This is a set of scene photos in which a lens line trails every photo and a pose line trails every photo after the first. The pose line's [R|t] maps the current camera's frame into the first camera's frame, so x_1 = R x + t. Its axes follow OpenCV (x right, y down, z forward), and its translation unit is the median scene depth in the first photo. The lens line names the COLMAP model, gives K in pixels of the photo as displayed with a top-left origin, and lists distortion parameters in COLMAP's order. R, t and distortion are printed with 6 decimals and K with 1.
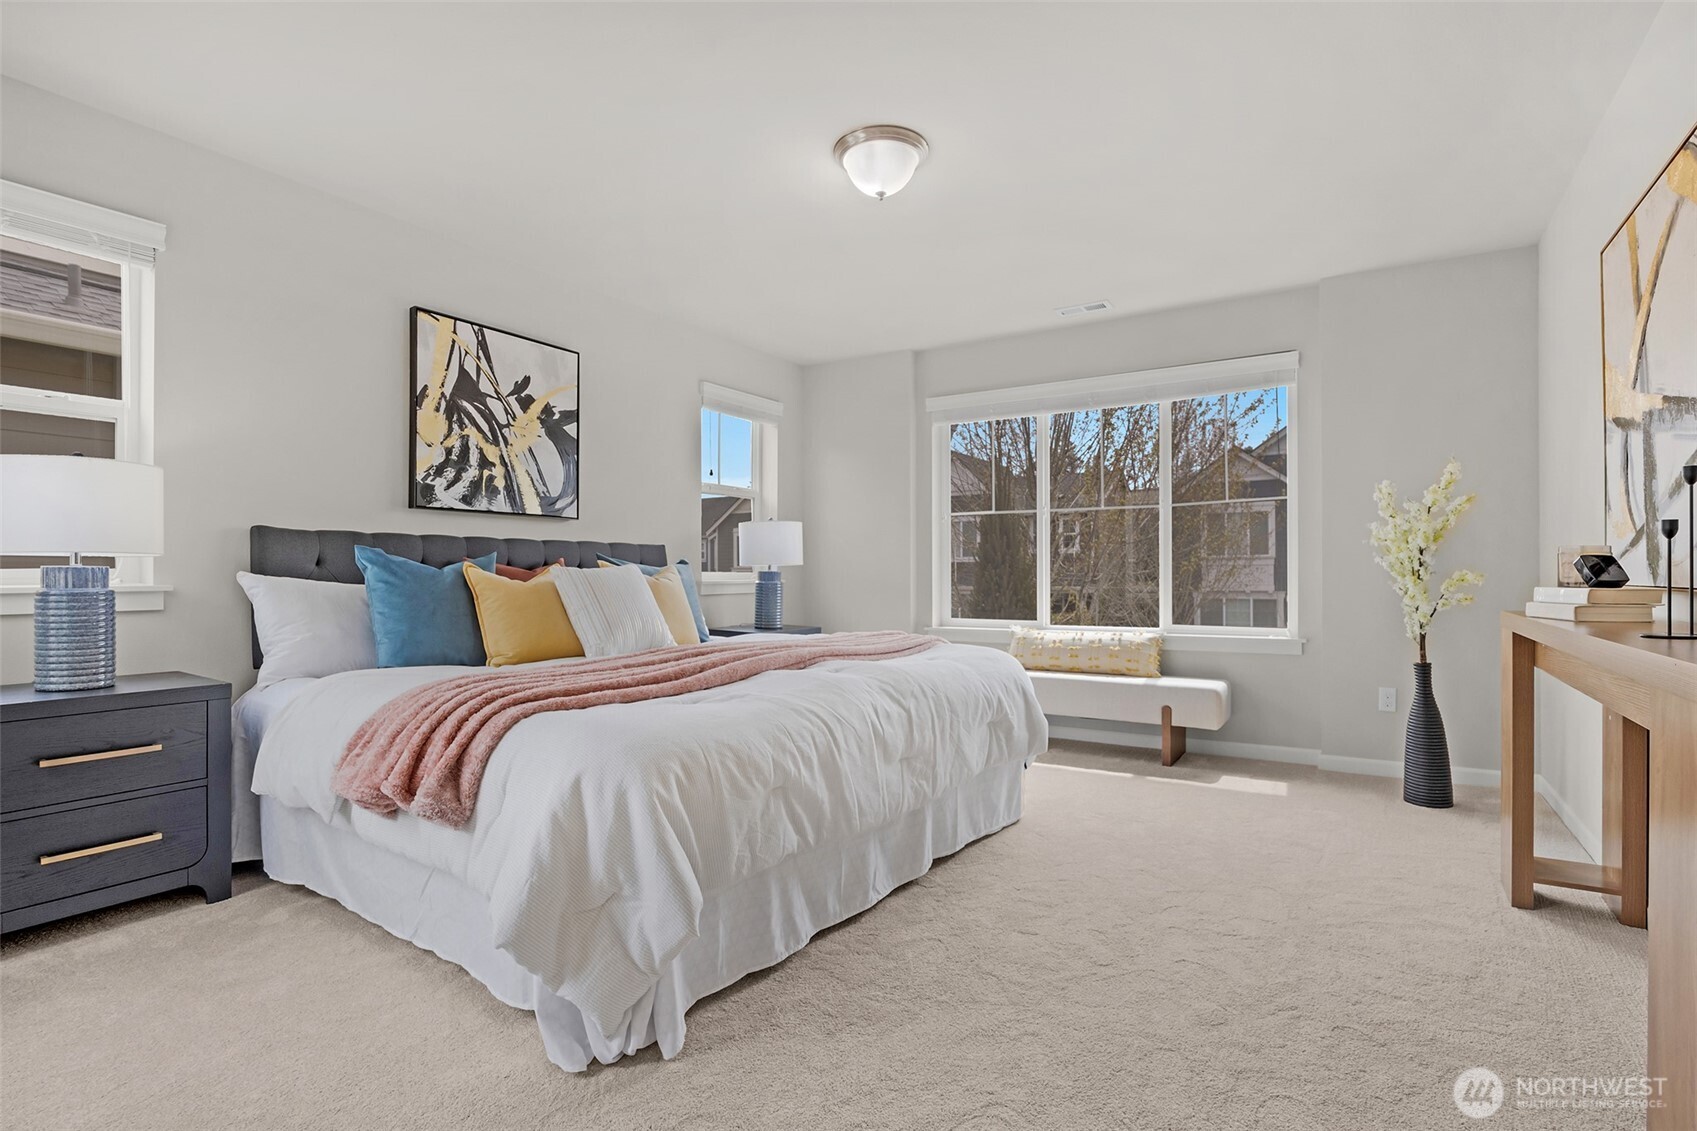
lens RADIAL K [[809.0, 0, 845.6], [0, 809.0, 572.8], [0, 0, 1]] dist [-0.015146, -0.000128]
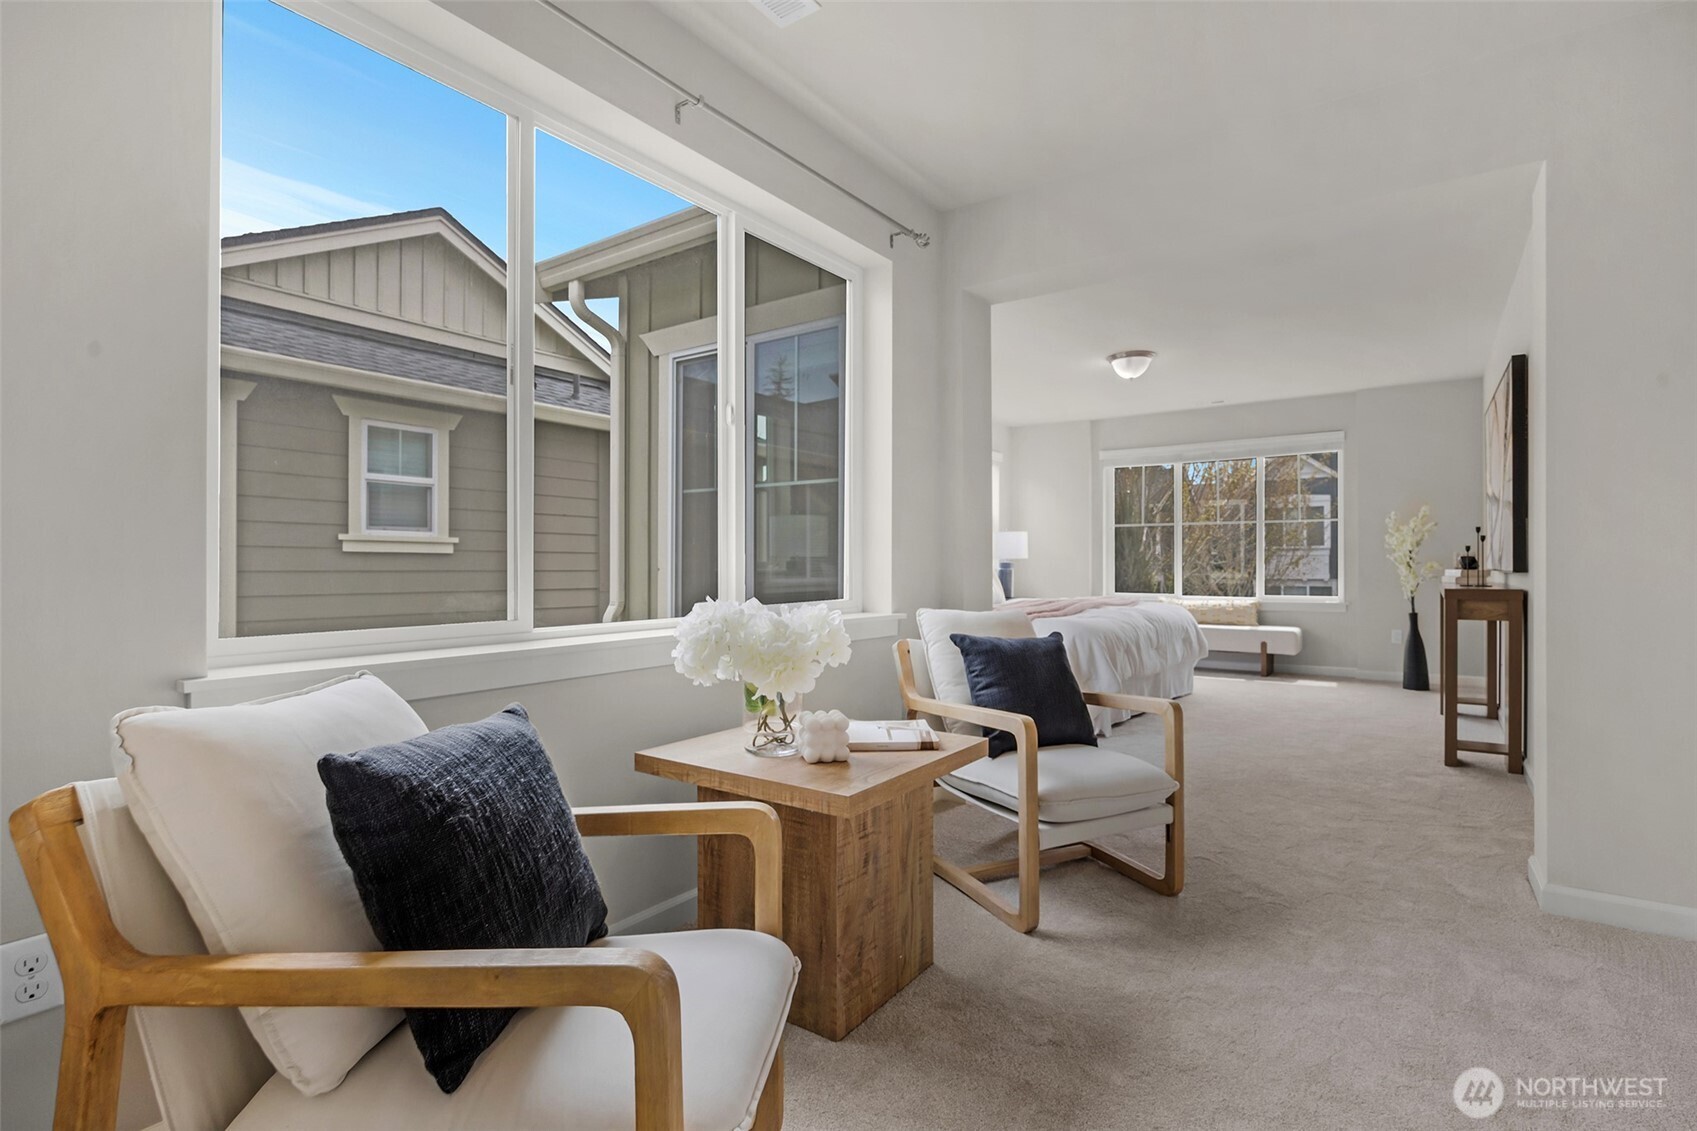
lens RADIAL K [[816.5, 0, 848.5], [0, 816.5, 565.5], [0, 0, 1]] dist [-0.000595, -0.000085]
pose [[0.999043, -0.001078, -0.043730, -0.382290], [0.001230, 0.999993, 0.003451, -0.002418], [0.043726, -0.003502, 0.999037, -0.721264]]
